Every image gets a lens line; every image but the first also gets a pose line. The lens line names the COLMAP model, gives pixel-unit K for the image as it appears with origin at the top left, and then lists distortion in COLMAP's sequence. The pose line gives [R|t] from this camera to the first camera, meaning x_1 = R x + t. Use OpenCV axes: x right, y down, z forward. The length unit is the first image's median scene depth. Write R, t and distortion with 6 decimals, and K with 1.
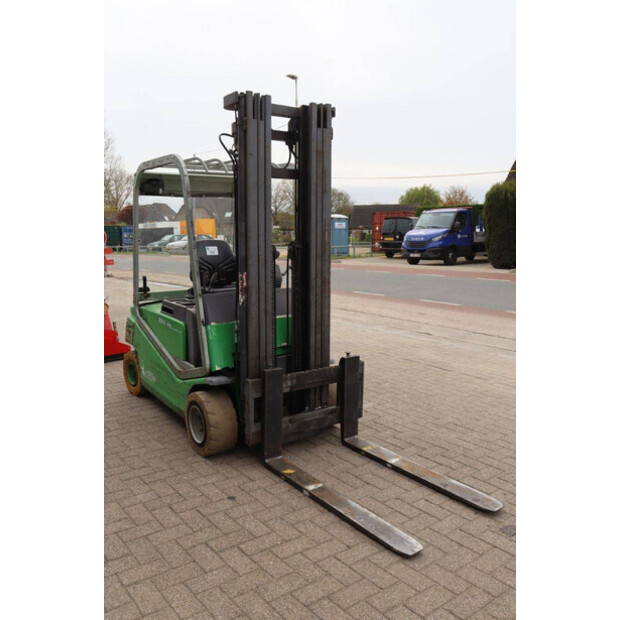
lens RADIAL K [[534.6, 0, 310.1], [0, 534.6, 309.0], [0, 0, 1]] dist [-0.121815, 0.029413]
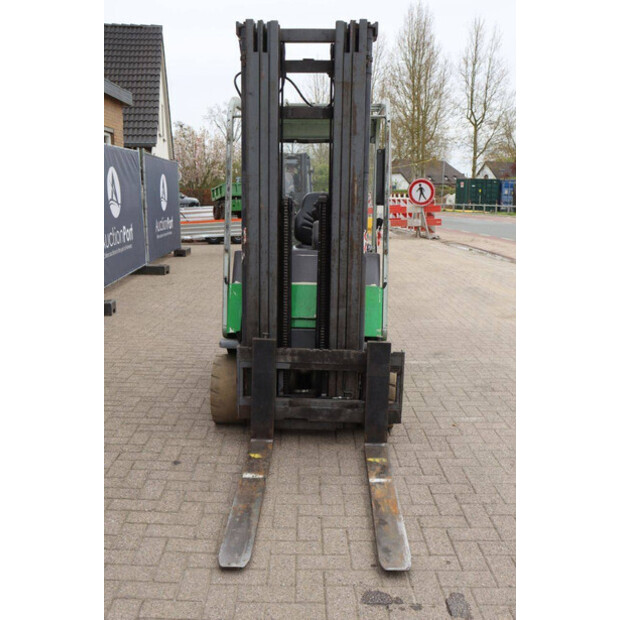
lens RADIAL K [[664.9, 0, 309.0], [0, 664.9, 309.6], [0, 0, 1]] dist [-0.034736, 0.000000]
pose [[0.795056, 0.121625, -0.594217, 0.614018], [-0.100179, 0.992566, 0.069121, -0.017773], [0.598206, 0.004573, 0.801329, 0.156126]]
